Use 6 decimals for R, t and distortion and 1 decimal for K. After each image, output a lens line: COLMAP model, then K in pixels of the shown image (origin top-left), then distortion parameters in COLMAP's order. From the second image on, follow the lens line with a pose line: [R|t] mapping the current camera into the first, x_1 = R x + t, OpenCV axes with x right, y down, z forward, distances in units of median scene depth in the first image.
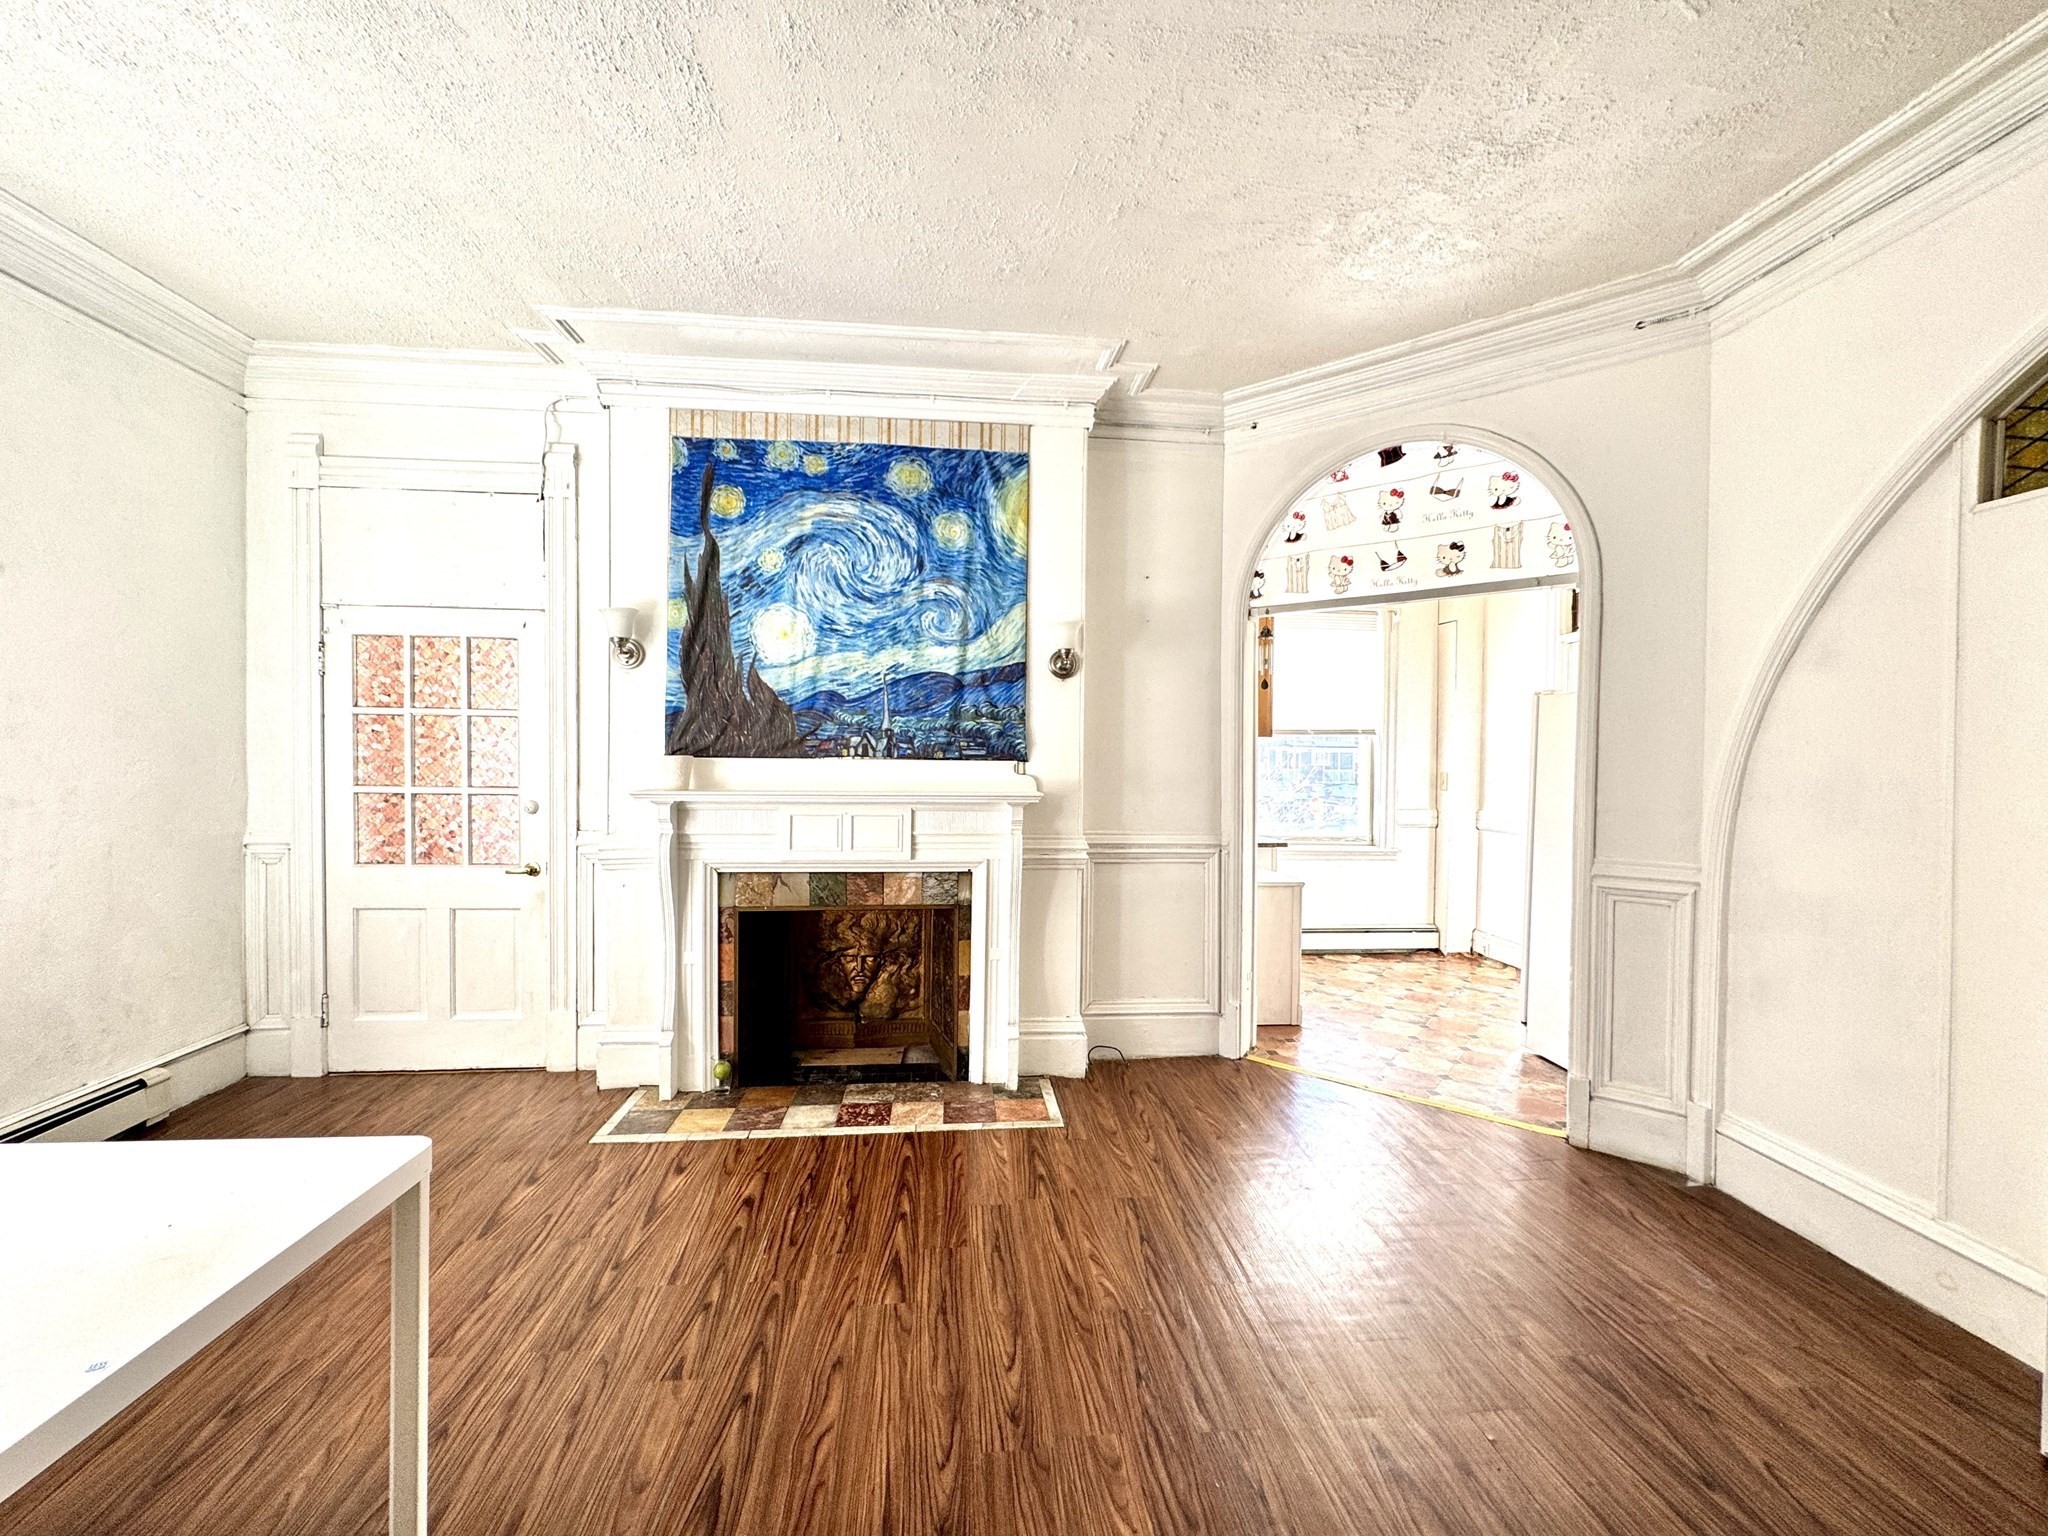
lens RADIAL K [[813.5, 0, 1025.8], [0, 813.5, 768.8], [0, 0, 1]] dist [-0.001205, 0.000130]
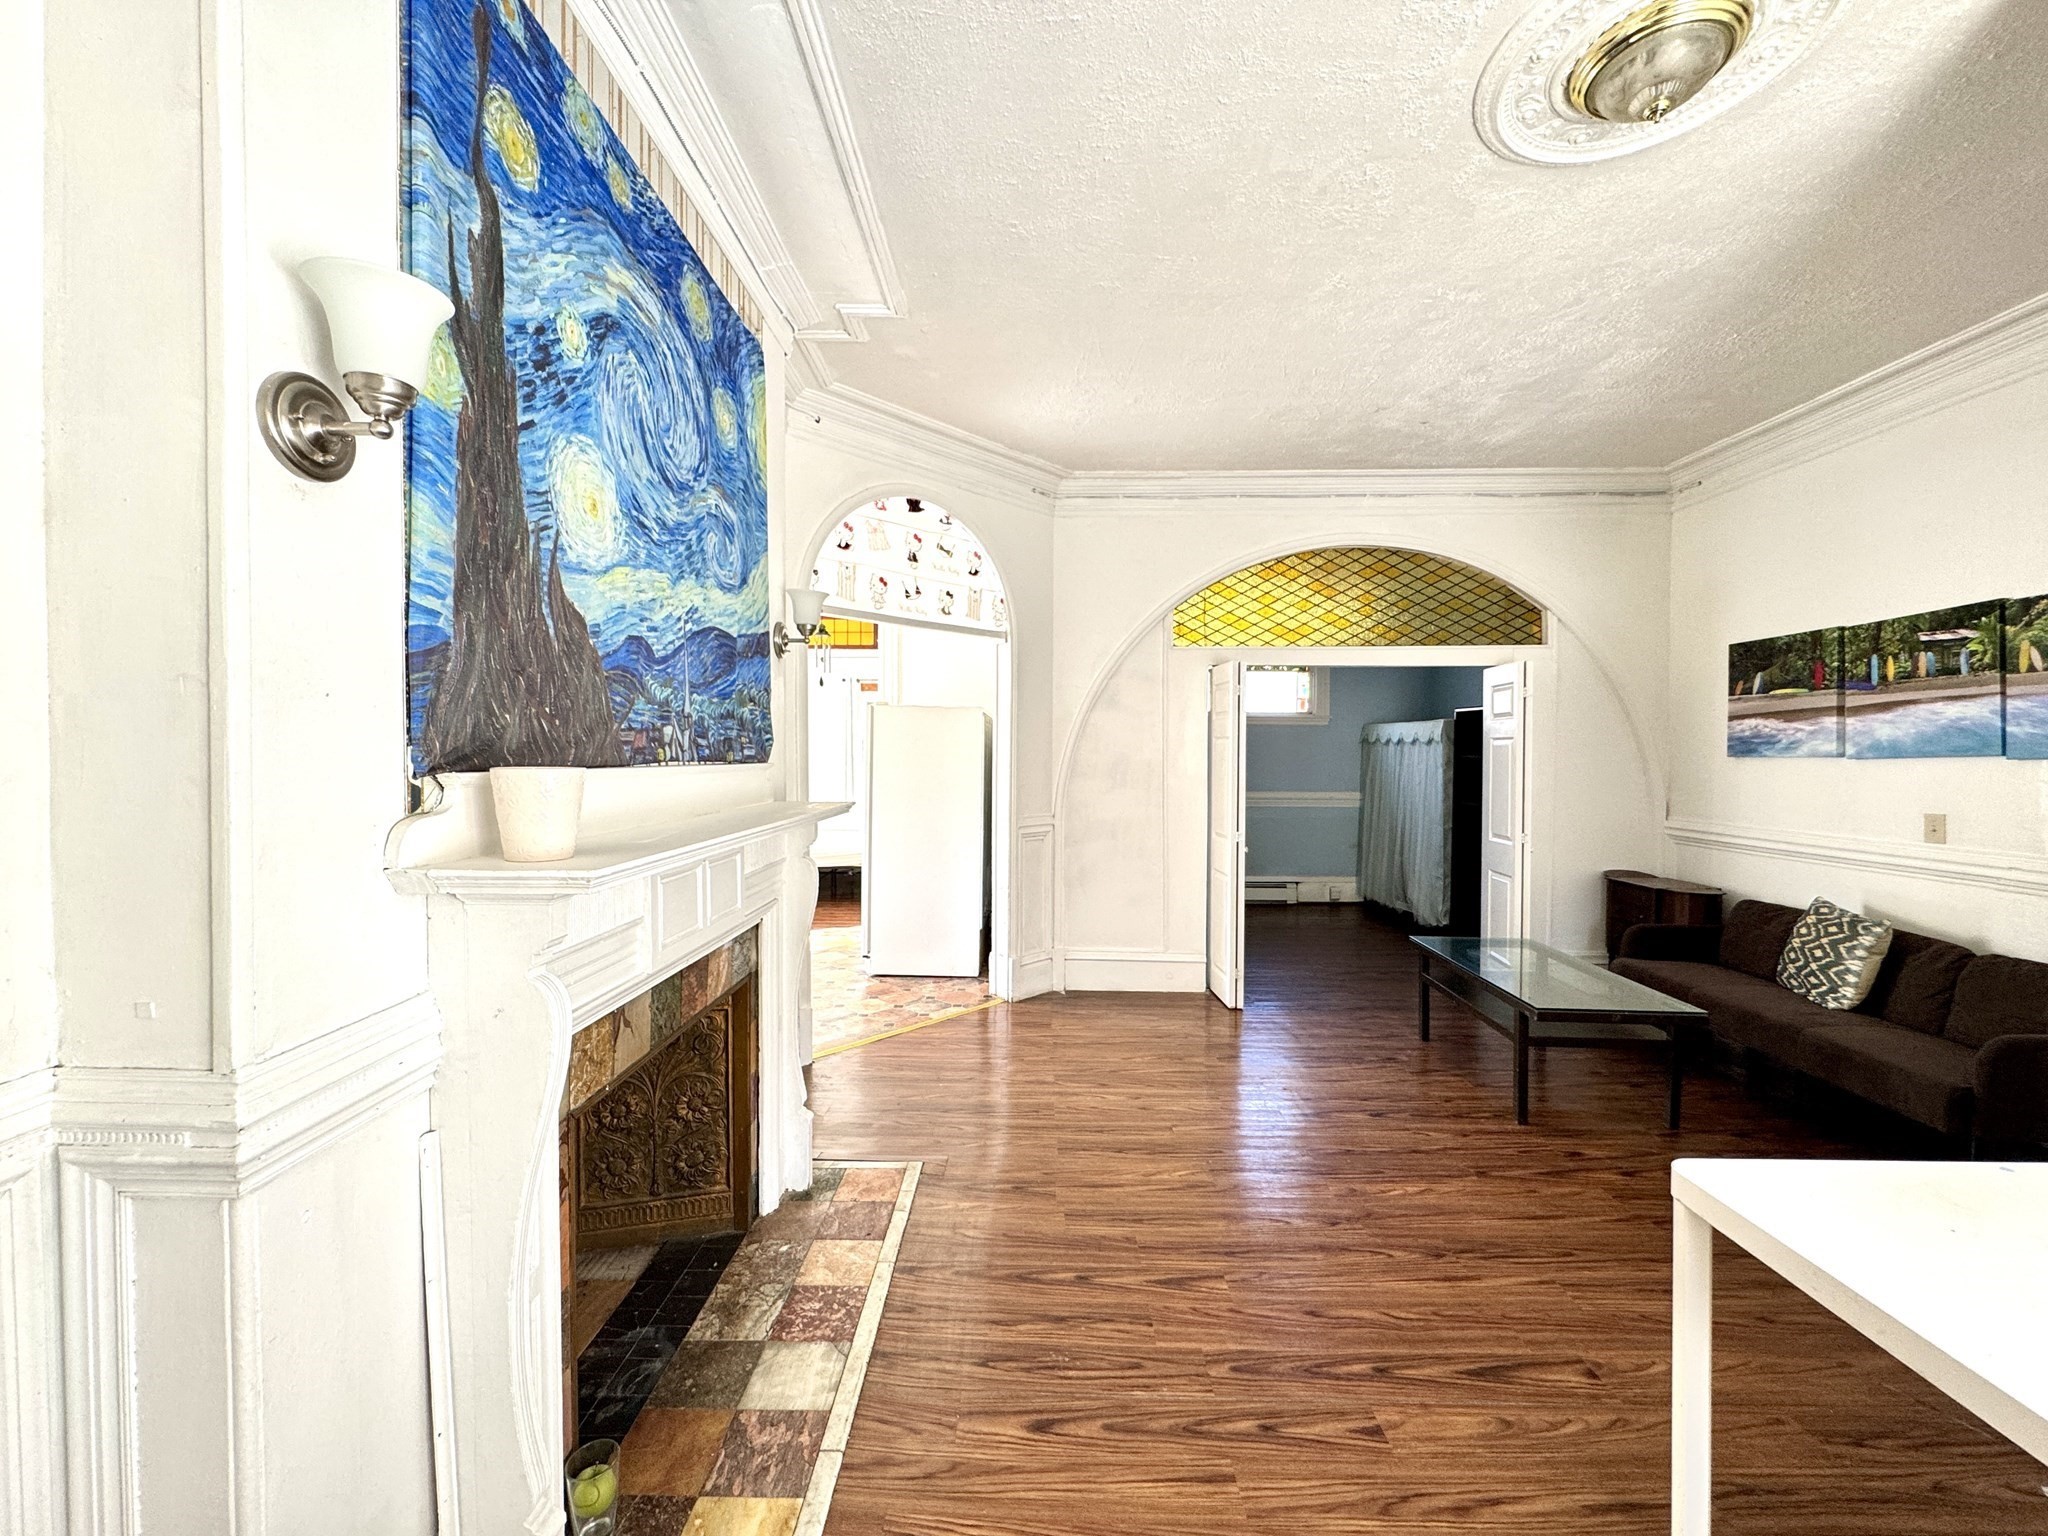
lens RADIAL K [[813.5, 0, 1025.8], [0, 813.5, 768.8], [0, 0, 1]] dist [-0.001205, 0.000130]
pose [[0.106690, -0.028221, 0.993892, -0.755043], [0.012419, 0.999557, 0.027049, -0.022527], [-0.994215, 0.009457, 0.106993, 0.709077]]
